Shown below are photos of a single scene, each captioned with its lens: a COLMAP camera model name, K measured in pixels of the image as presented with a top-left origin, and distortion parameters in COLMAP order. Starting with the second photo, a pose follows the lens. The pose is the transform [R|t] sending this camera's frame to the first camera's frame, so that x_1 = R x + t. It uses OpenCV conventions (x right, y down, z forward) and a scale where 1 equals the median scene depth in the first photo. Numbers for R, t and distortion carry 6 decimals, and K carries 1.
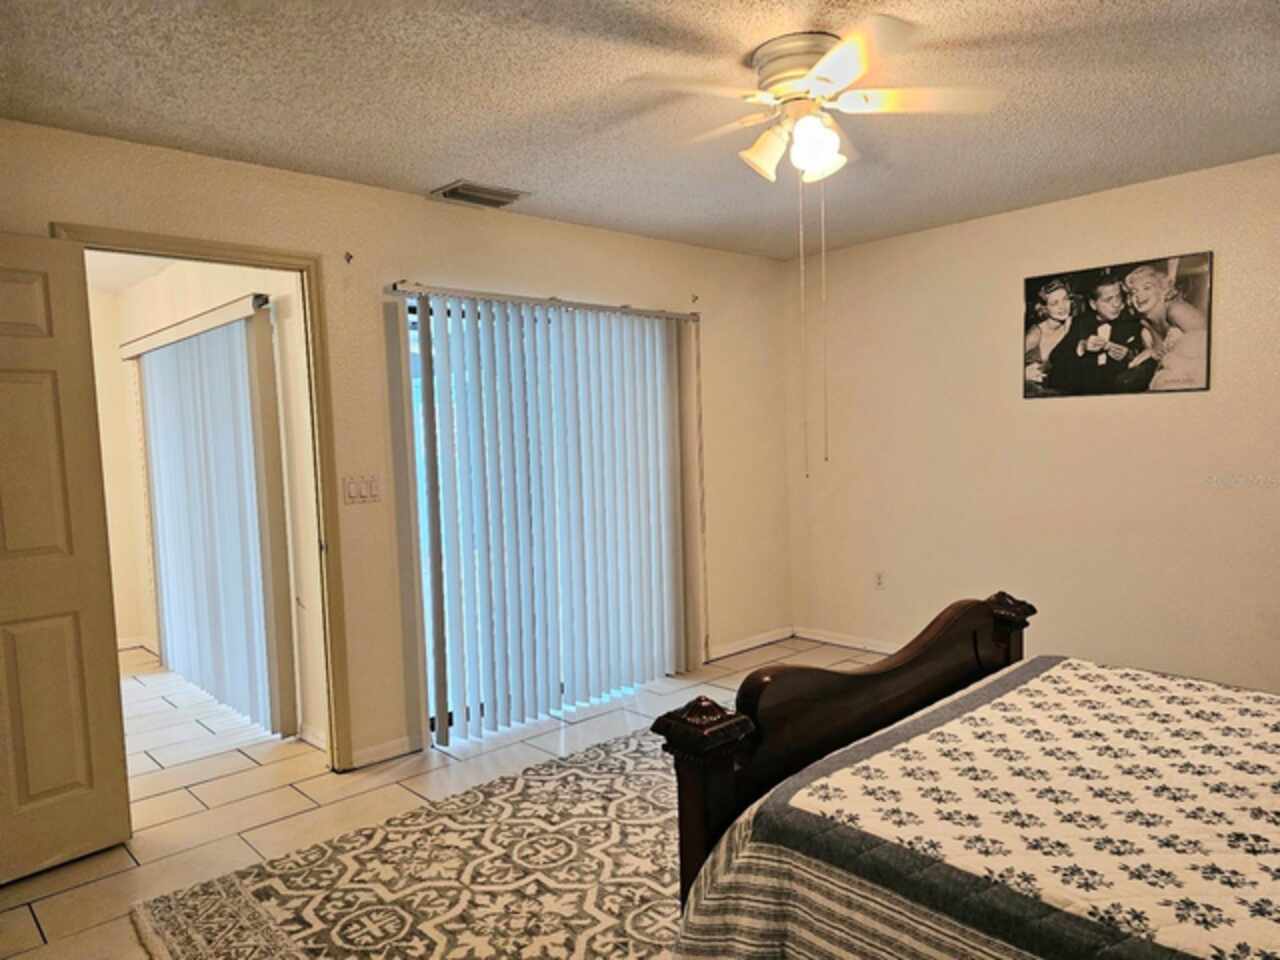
lens RADIAL K [[859.1, 0, 639.5], [0, 859.1, 489.8], [0, 0, 1]] dist [0.045158, -0.035493]
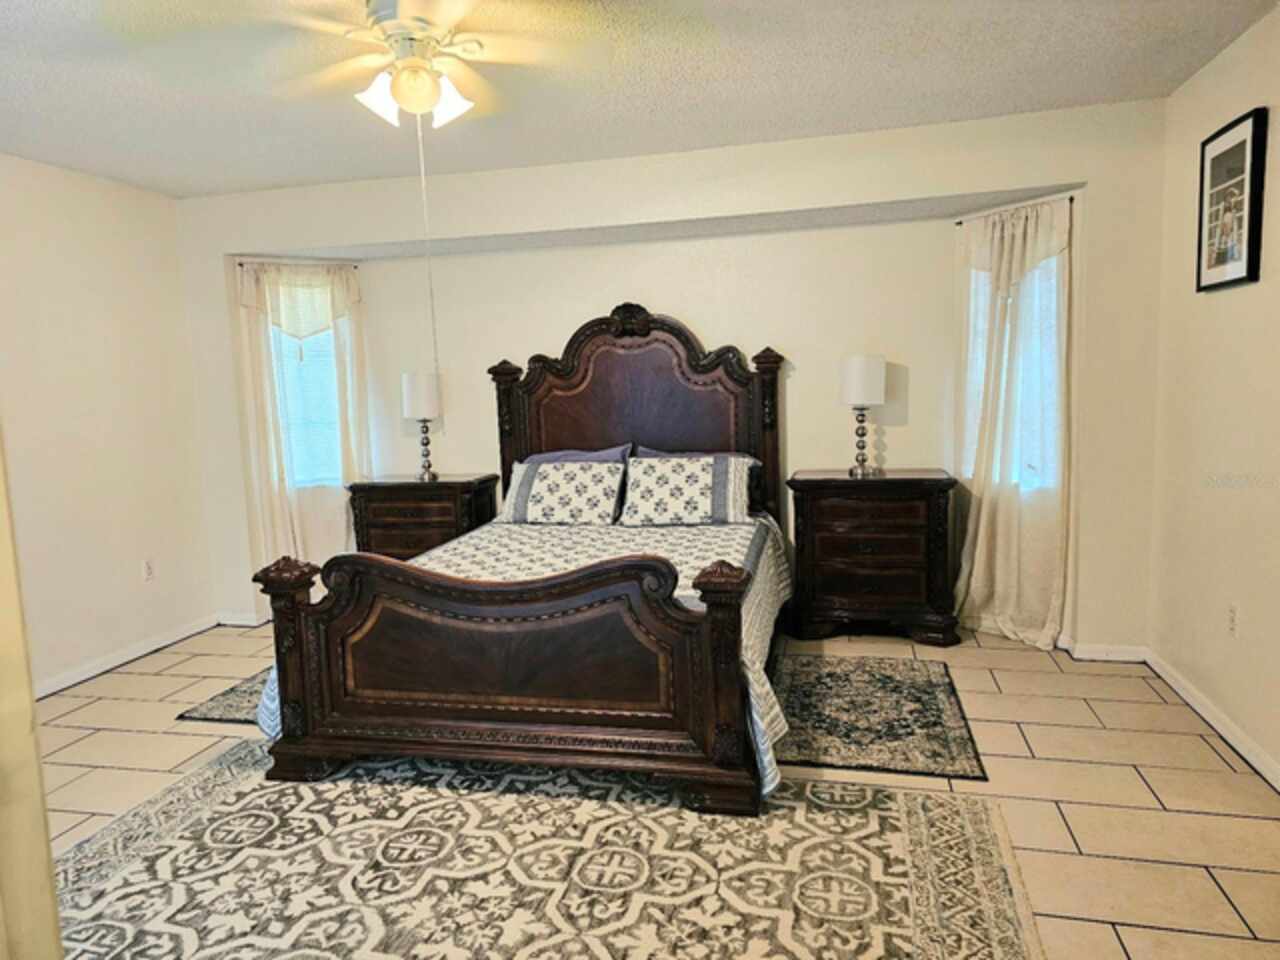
lens RADIAL K [[859.1, 0, 629.5], [0, 859.1, 470.7], [0, 0, 1]] dist [0.045158, -0.035493]
pose [[-0.549663, -0.040461, 0.834406, -0.805877], [0.103288, 0.987871, 0.115943, -0.074743], [-0.828977, 0.149914, -0.538817, 1.461654]]
